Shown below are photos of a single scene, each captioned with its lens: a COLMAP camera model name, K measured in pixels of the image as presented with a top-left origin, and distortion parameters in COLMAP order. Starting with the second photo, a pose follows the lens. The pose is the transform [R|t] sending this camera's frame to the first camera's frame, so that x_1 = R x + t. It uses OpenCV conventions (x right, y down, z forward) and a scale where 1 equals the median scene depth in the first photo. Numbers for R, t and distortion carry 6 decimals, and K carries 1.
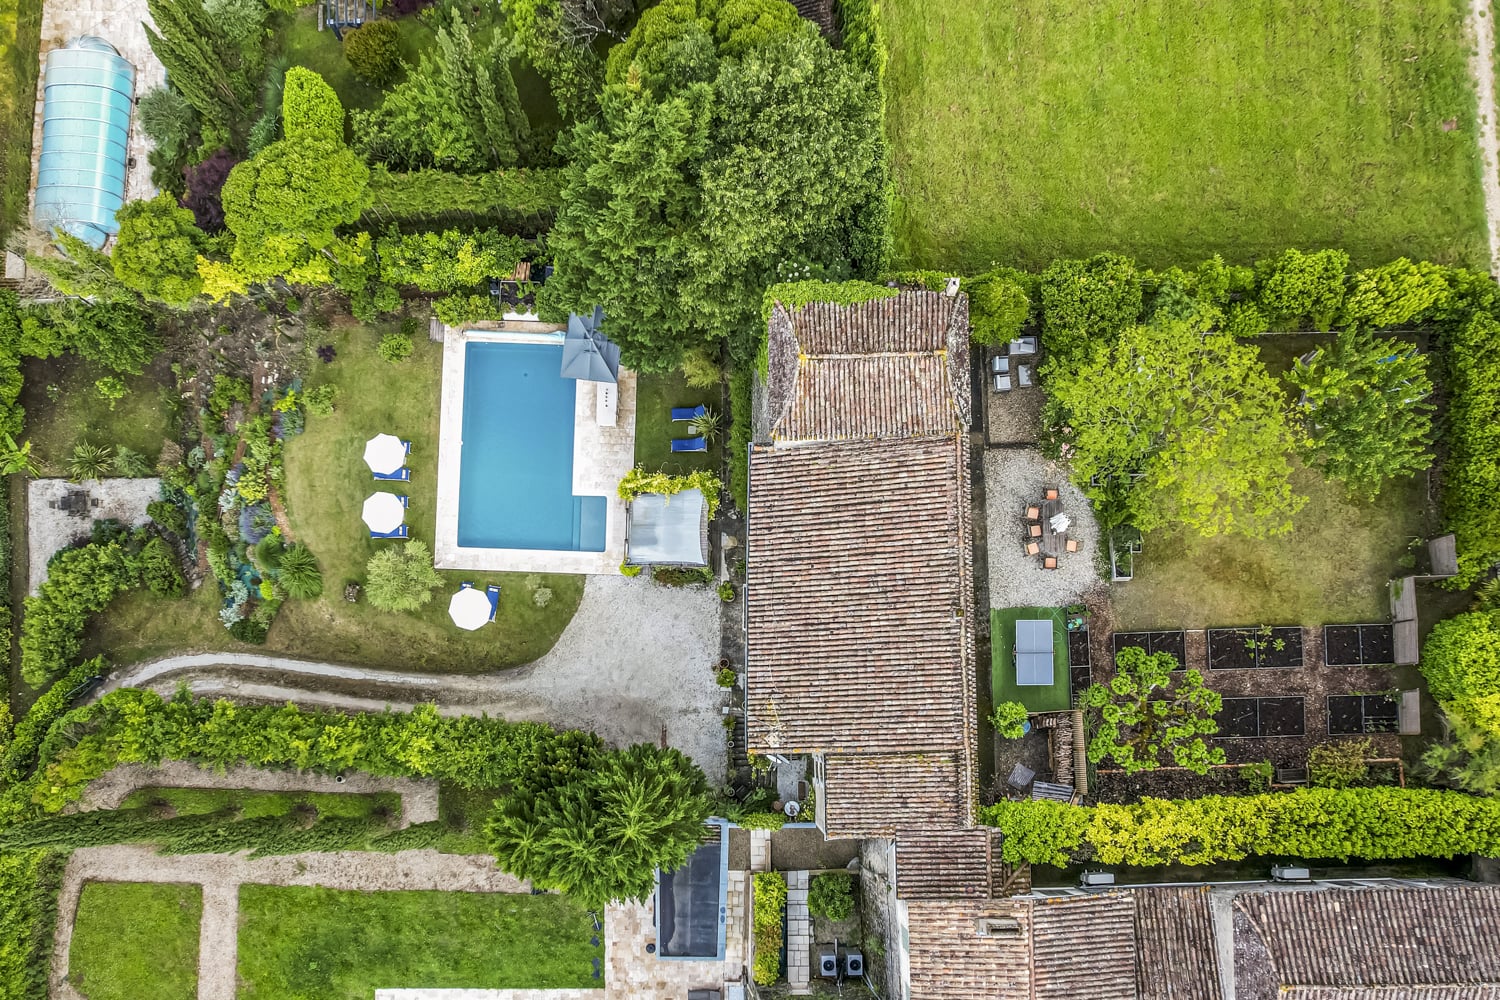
lens RADIAL K [[1192.4, 0, 749.7], [0, 1192.4, 665.5], [0, 0, 1]] dist [-0.043411, -0.001034]
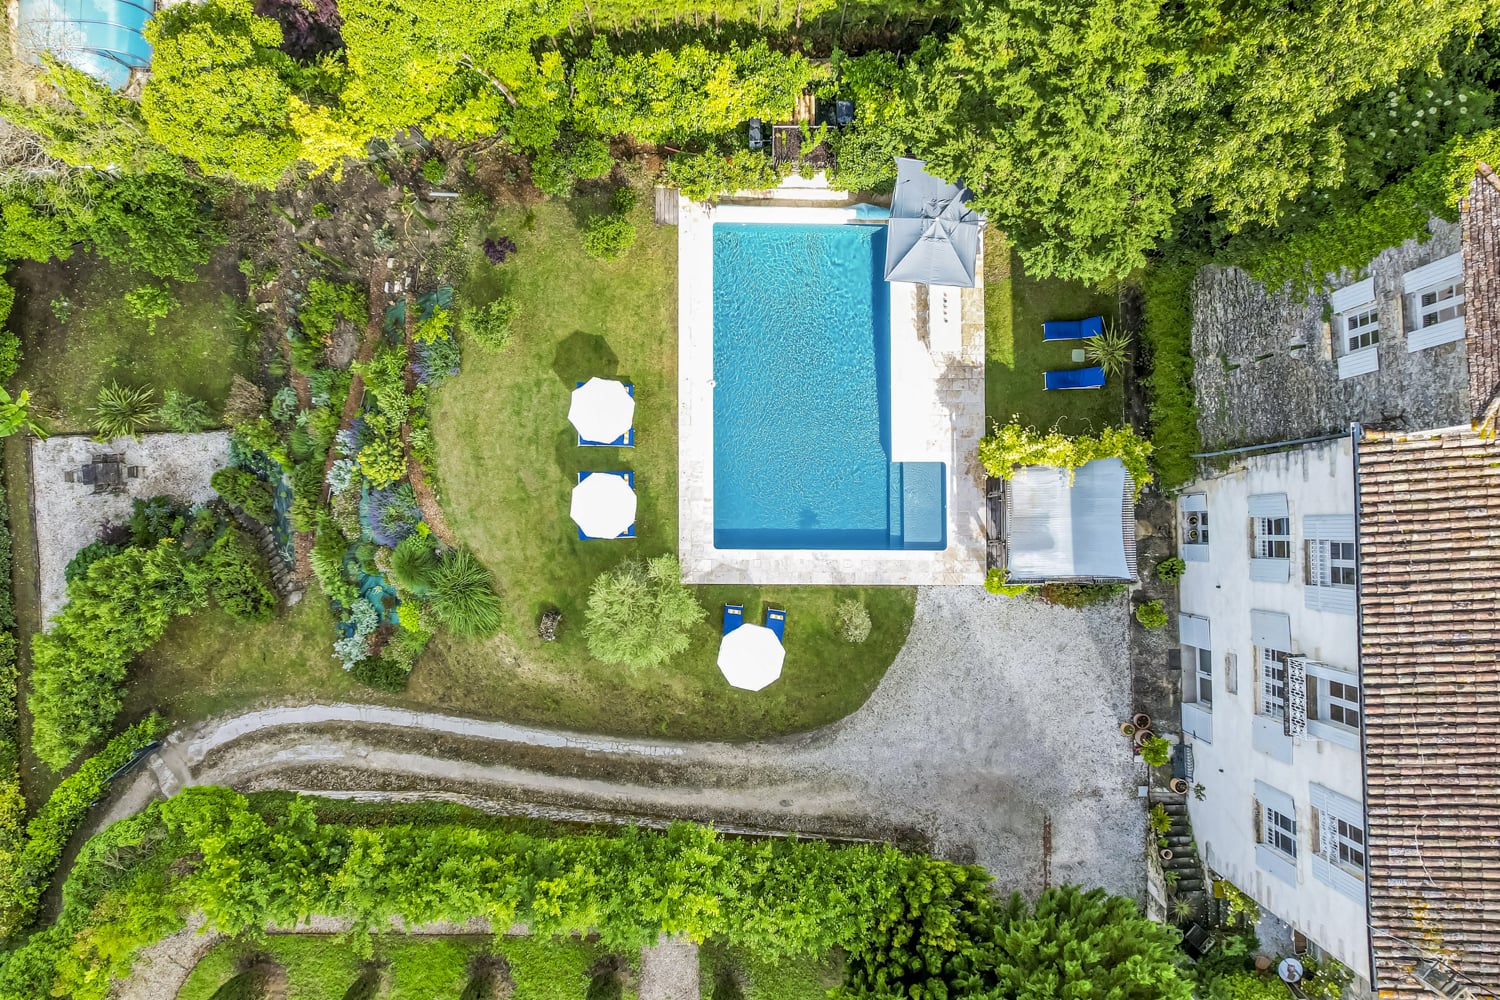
lens RADIAL K [[1086.7, 0, 747.5], [0, 1086.7, 478.1], [0, 0, 1]] dist [-0.044346, 0.010477]
pose [[0.999436, -0.031836, 0.010678, -0.230159], [0.031638, 0.999332, 0.018270, -0.145872], [-0.011252, -0.017922, 0.999776, 0.414628]]
